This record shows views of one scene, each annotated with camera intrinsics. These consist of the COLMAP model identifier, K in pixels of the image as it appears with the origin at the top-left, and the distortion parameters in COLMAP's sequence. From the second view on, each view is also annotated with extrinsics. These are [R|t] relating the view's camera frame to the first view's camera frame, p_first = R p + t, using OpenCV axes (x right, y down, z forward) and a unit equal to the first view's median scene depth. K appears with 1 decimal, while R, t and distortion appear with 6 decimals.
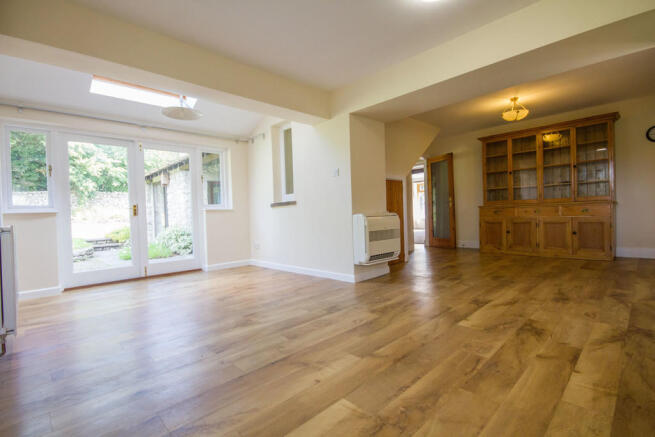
lens RADIAL K [[311.3, 0, 327.5], [0, 311.3, 218.5], [0, 0, 1]] dist [-0.002942, 0.000096]
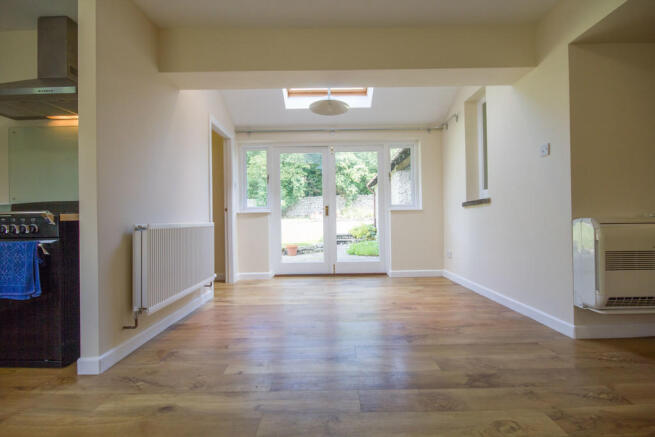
lens RADIAL K [[311.3, 0, 327.5], [0, 311.3, 218.5], [0, 0, 1]] dist [-0.002942, 0.000096]
pose [[0.716257, 0.018914, -0.697581, 0.131031], [-0.017770, 0.999803, 0.008862, -0.009026], [0.697611, 0.006048, 0.716452, 0.228714]]
